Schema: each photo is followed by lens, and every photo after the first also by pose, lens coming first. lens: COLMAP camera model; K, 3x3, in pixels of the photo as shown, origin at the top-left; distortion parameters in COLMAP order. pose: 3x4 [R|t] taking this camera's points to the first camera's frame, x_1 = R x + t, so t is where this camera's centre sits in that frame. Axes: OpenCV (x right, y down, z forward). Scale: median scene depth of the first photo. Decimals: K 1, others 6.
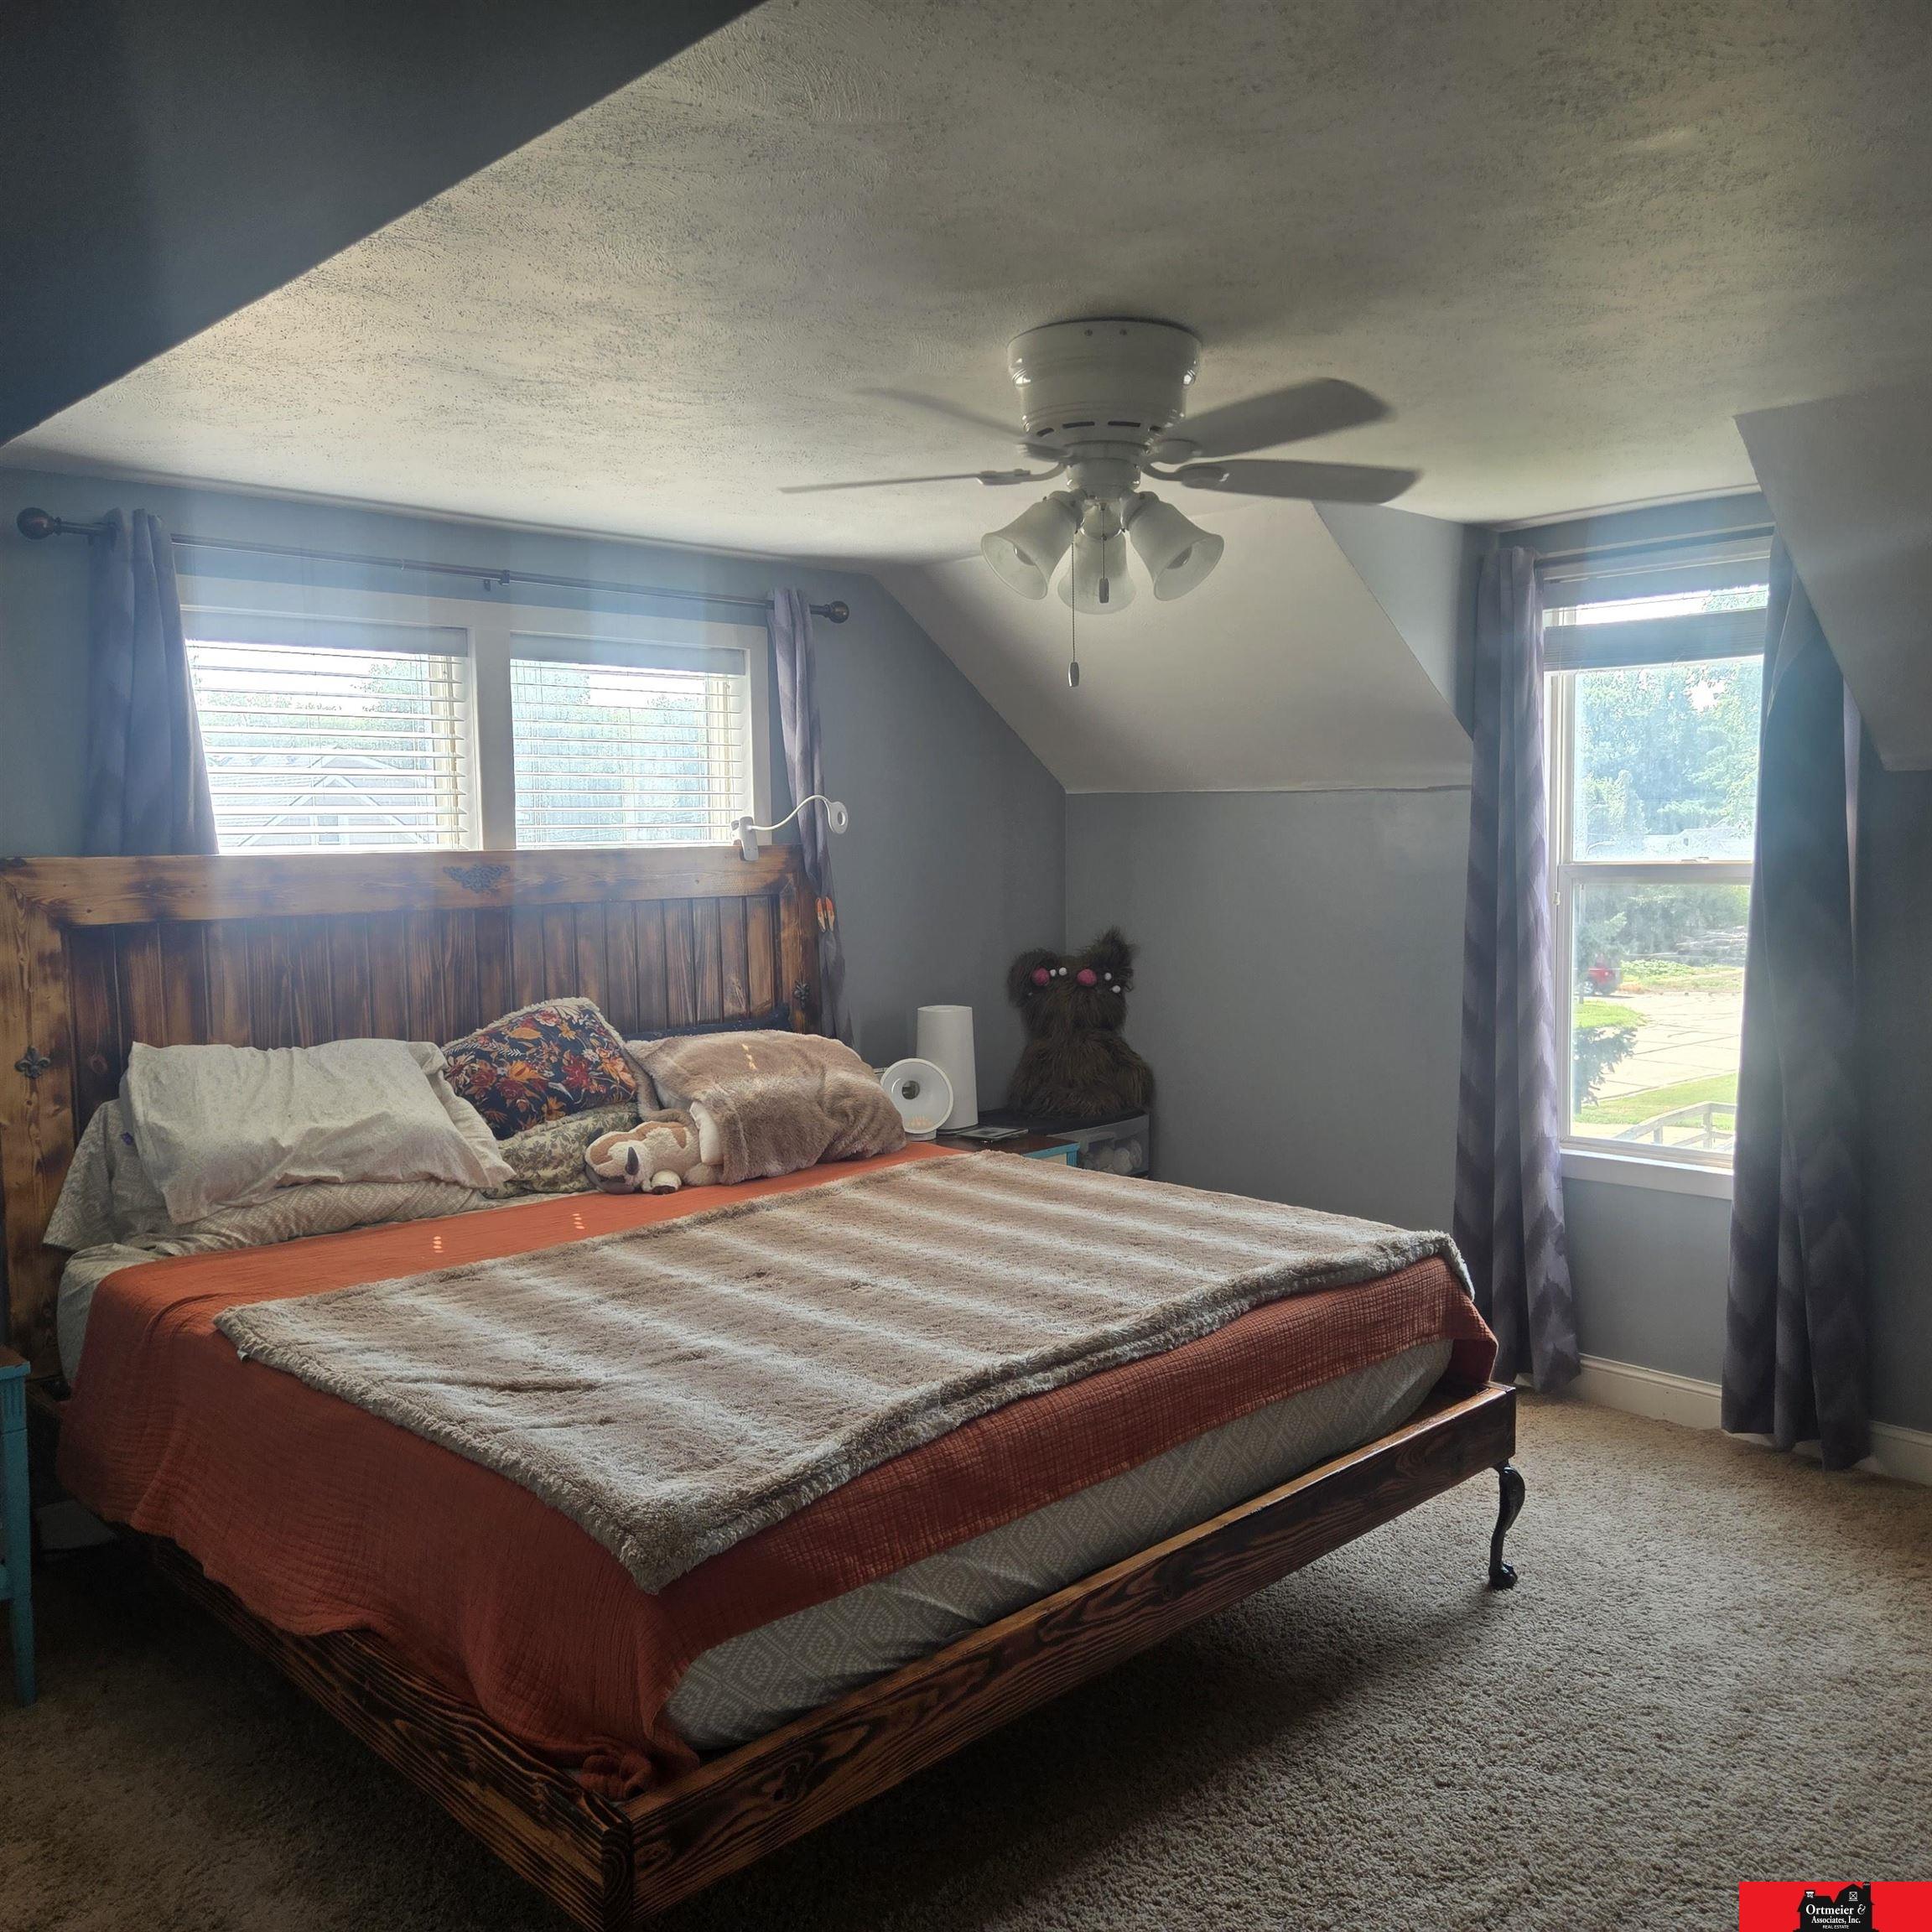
lens RADIAL K [[1712.5, 0, 966.9], [0, 1712.5, 992.3], [0, 0, 1]] dist [0.090251, -0.120778]
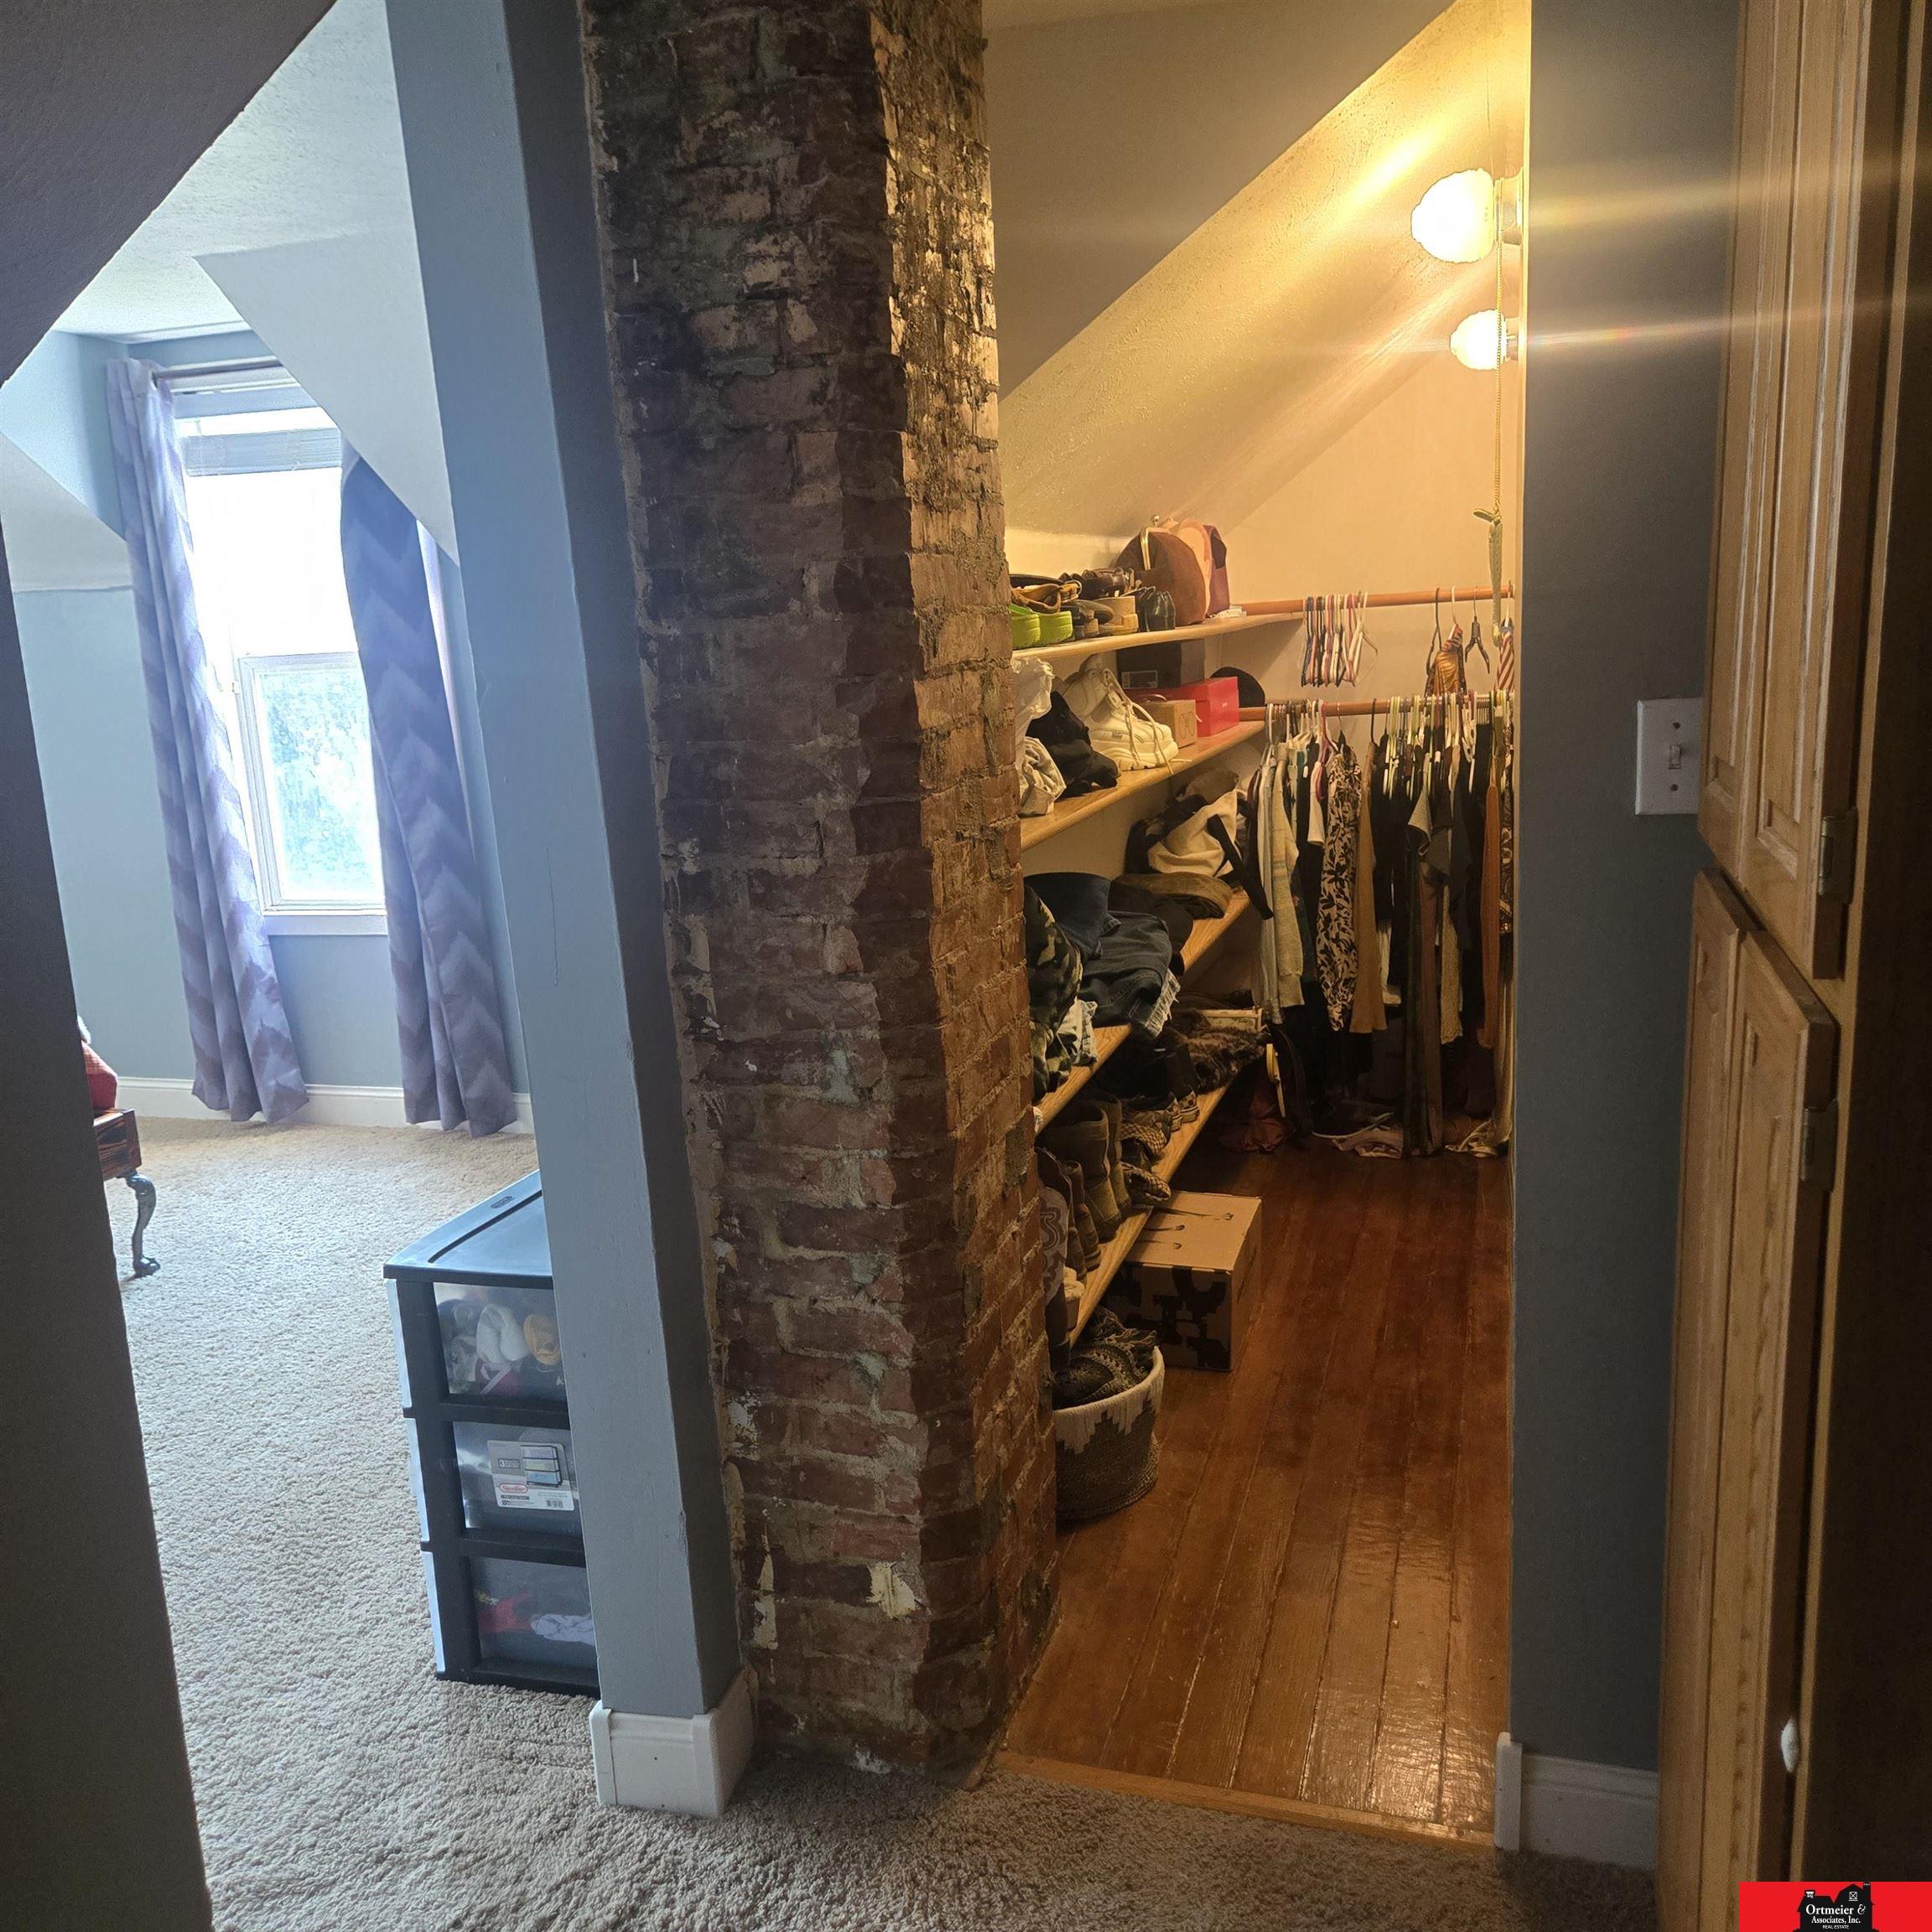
lens RADIAL K [[1712.5, 0, 966.9], [0, 1712.5, 992.3], [0, 0, 1]] dist [0.090251, -0.120778]
pose [[0.873027, -0.133793, 0.468960, 0.210453], [0.082314, 0.988260, 0.128711, 0.035654], [-0.480675, -0.073766, 0.873791, -0.226821]]
